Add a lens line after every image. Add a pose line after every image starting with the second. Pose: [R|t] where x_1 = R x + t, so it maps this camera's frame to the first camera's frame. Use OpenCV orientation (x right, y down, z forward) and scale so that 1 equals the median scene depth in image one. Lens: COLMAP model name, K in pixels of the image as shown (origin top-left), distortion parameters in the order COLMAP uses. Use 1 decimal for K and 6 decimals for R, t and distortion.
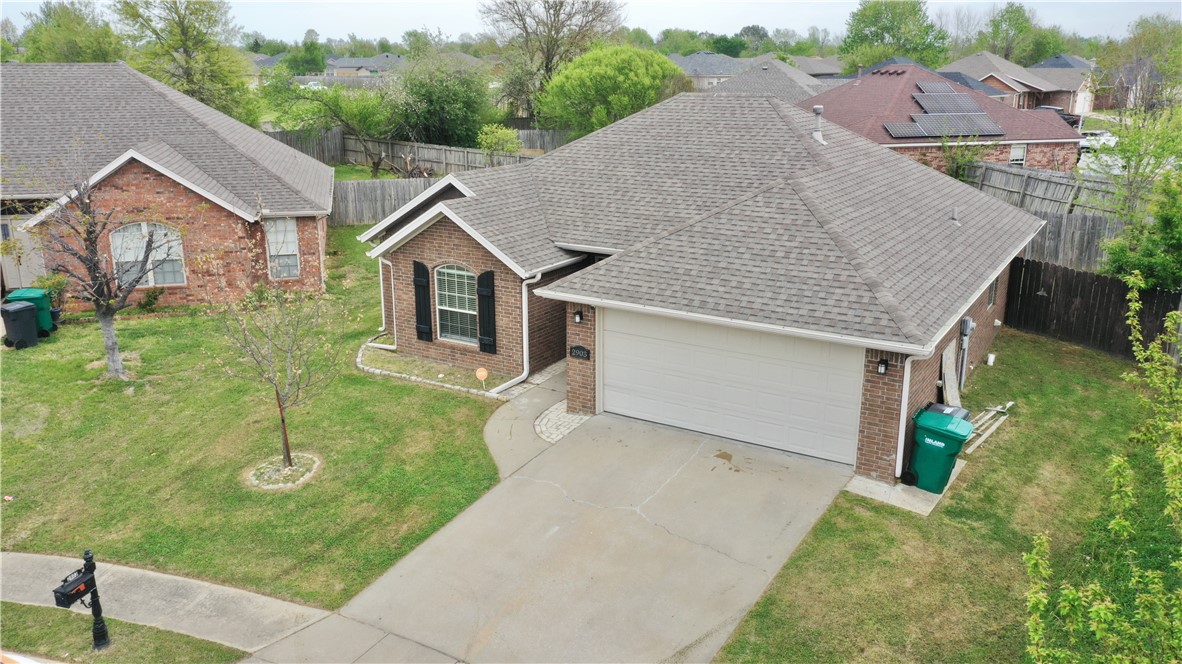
lens RADIAL K [[925.2, 0, 591.0], [0, 925.2, 332.0], [0, 0, 1]] dist [-0.002706, 0.003923]
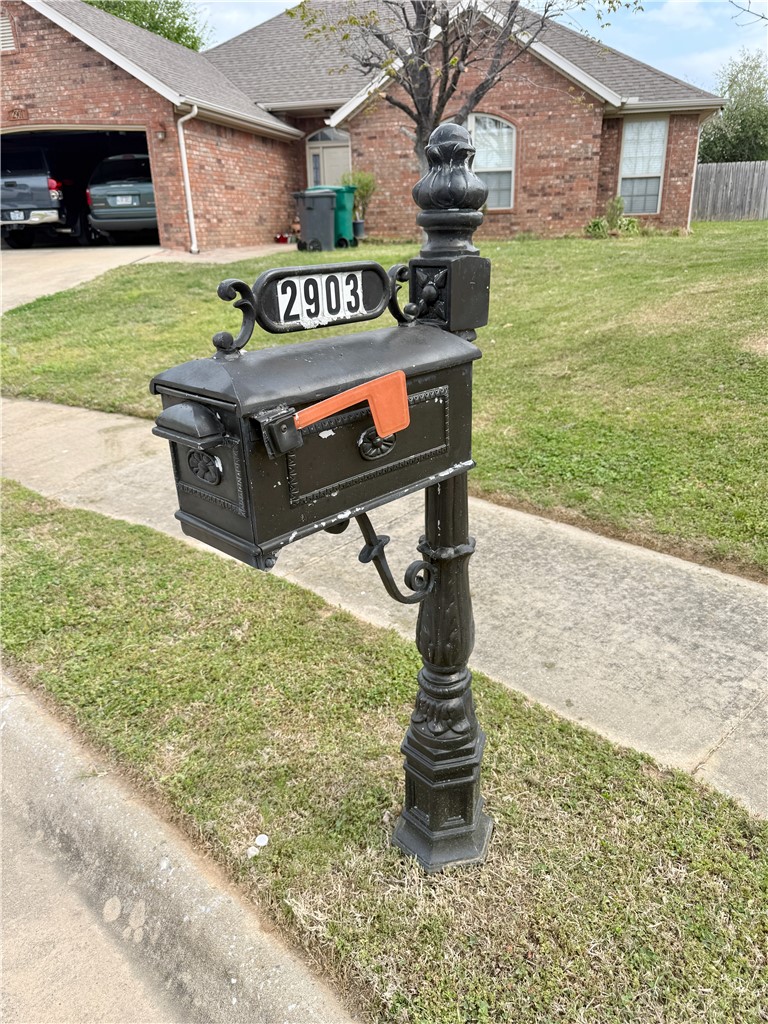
lens RADIAL K [[720.0, 0, 384.0], [0, 720.0, 512.0], [0, 0, 1]] dist [0.000166, -0.000188]
pose [[0.882264, 0.149962, -0.446230, -0.267933], [-0.102740, 0.986392, 0.128358, 0.145385], [0.459406, -0.067399, 0.885666, 0.484314]]
